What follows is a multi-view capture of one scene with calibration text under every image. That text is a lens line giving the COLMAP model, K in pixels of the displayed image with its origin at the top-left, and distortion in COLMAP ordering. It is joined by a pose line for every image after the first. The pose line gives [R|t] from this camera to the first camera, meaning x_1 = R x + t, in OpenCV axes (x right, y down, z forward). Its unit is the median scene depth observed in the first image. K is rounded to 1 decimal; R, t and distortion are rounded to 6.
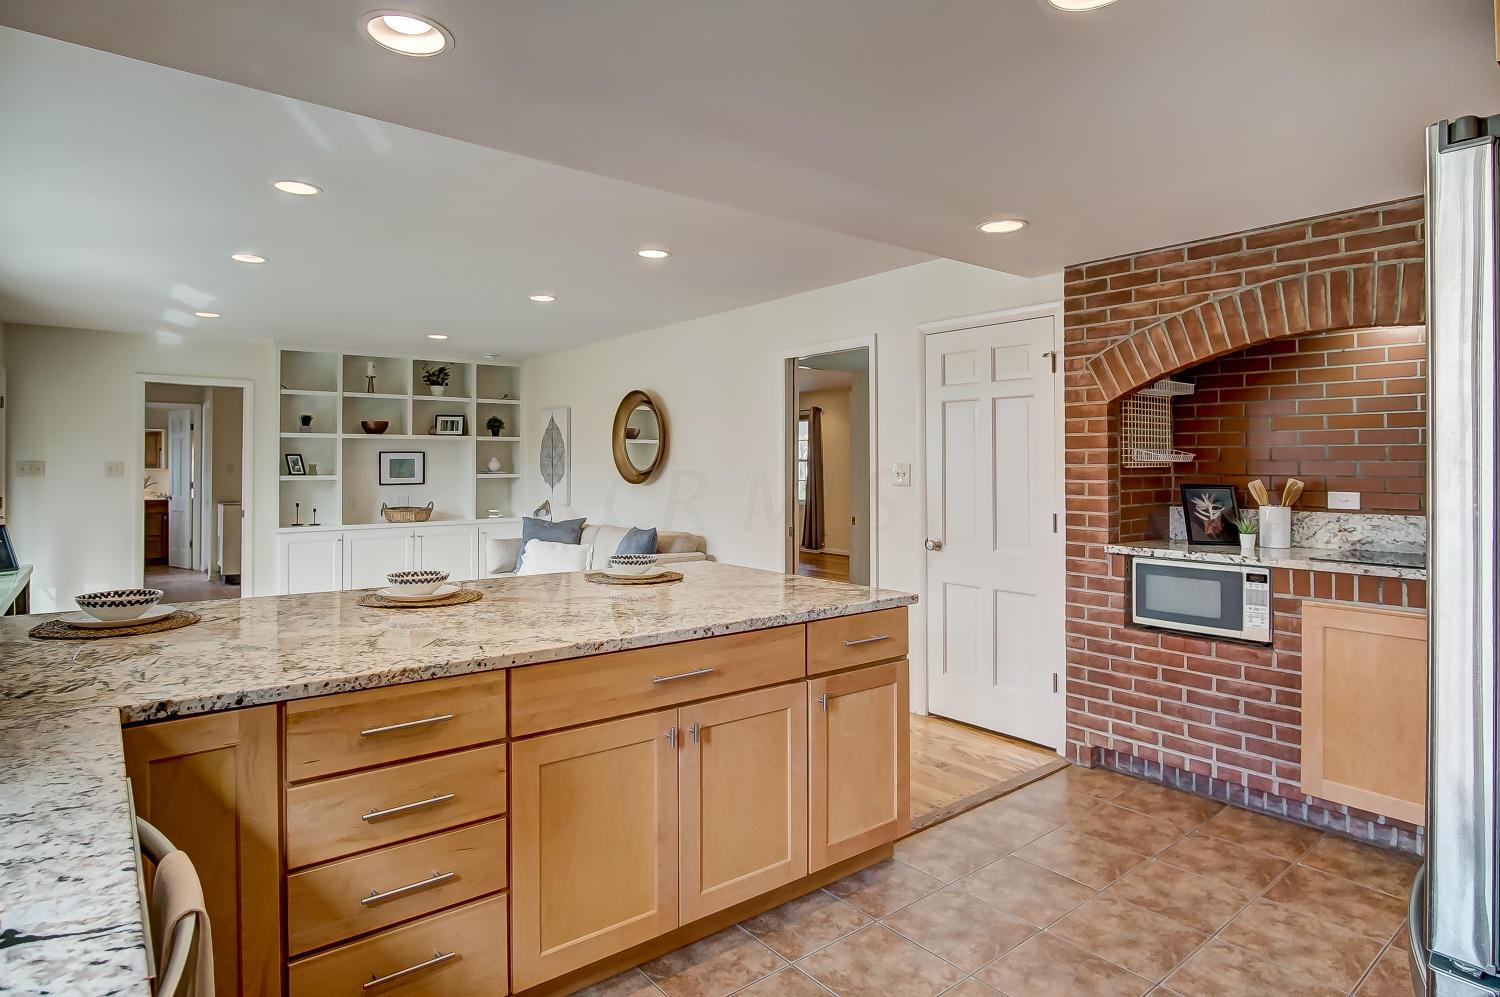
lens RADIAL K [[818.7, 0, 757.2], [0, 818.7, 456.4], [0, 0, 1]] dist [-0.027878, 0.001340]
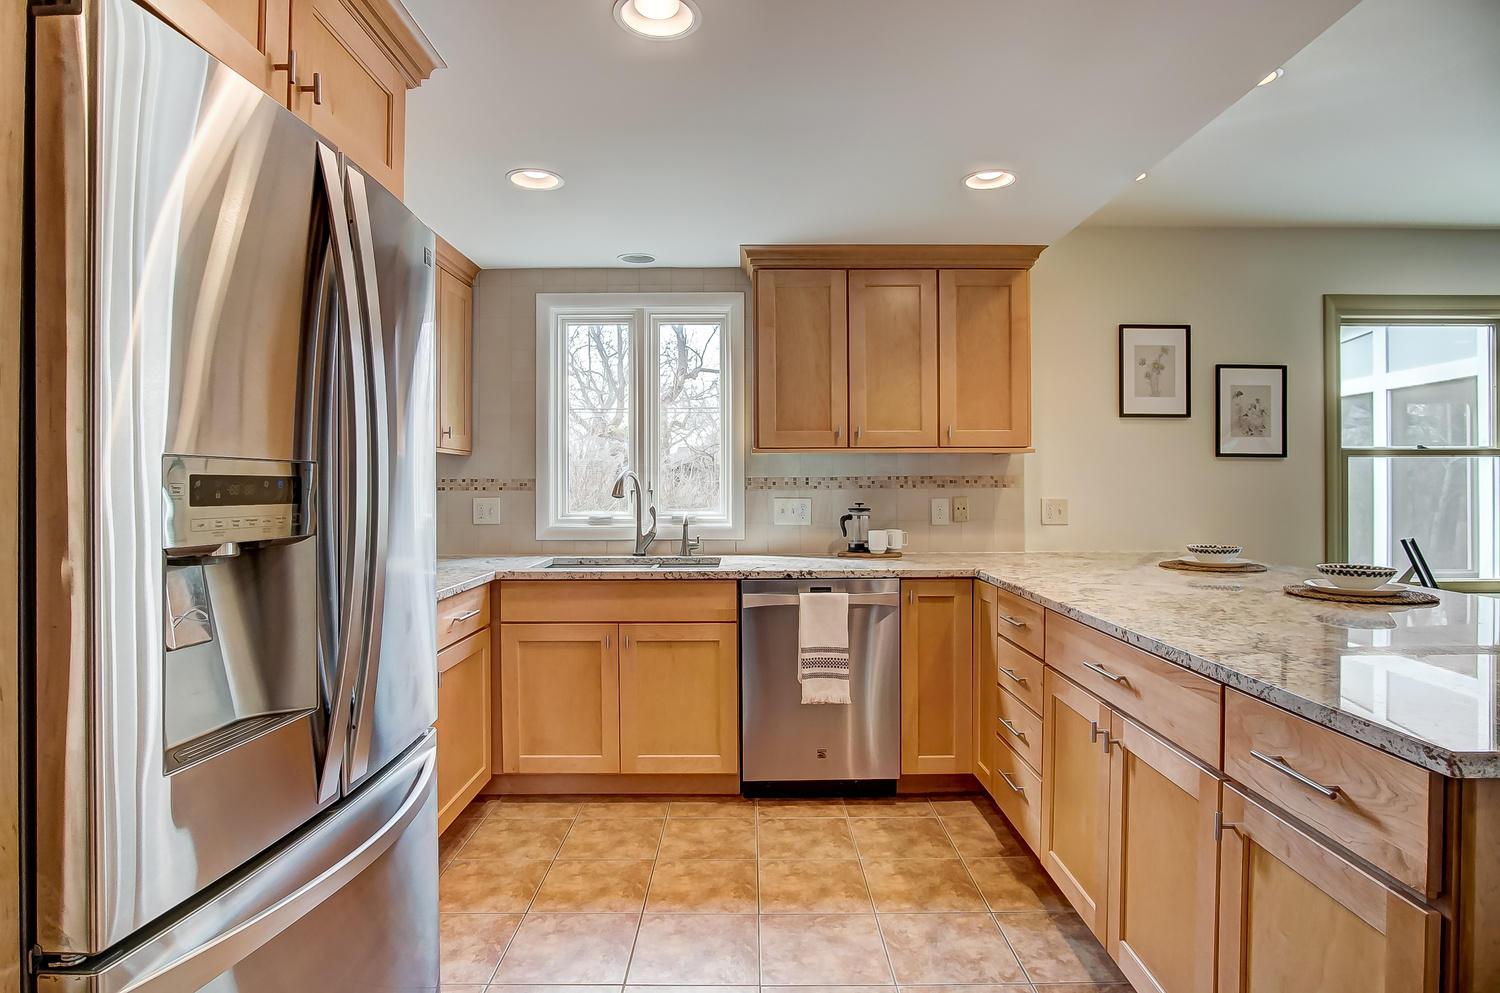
lens RADIAL K [[813.9, 0, 752.7], [0, 813.9, 477.9], [0, 0, 1]] dist [-0.028481, 0.008739]
pose [[-0.628004, -0.008236, -0.778166, 0.555987], [0.008564, 0.999810, -0.017493, 0.043296], [0.778163, -0.017650, -0.627815, 0.823886]]
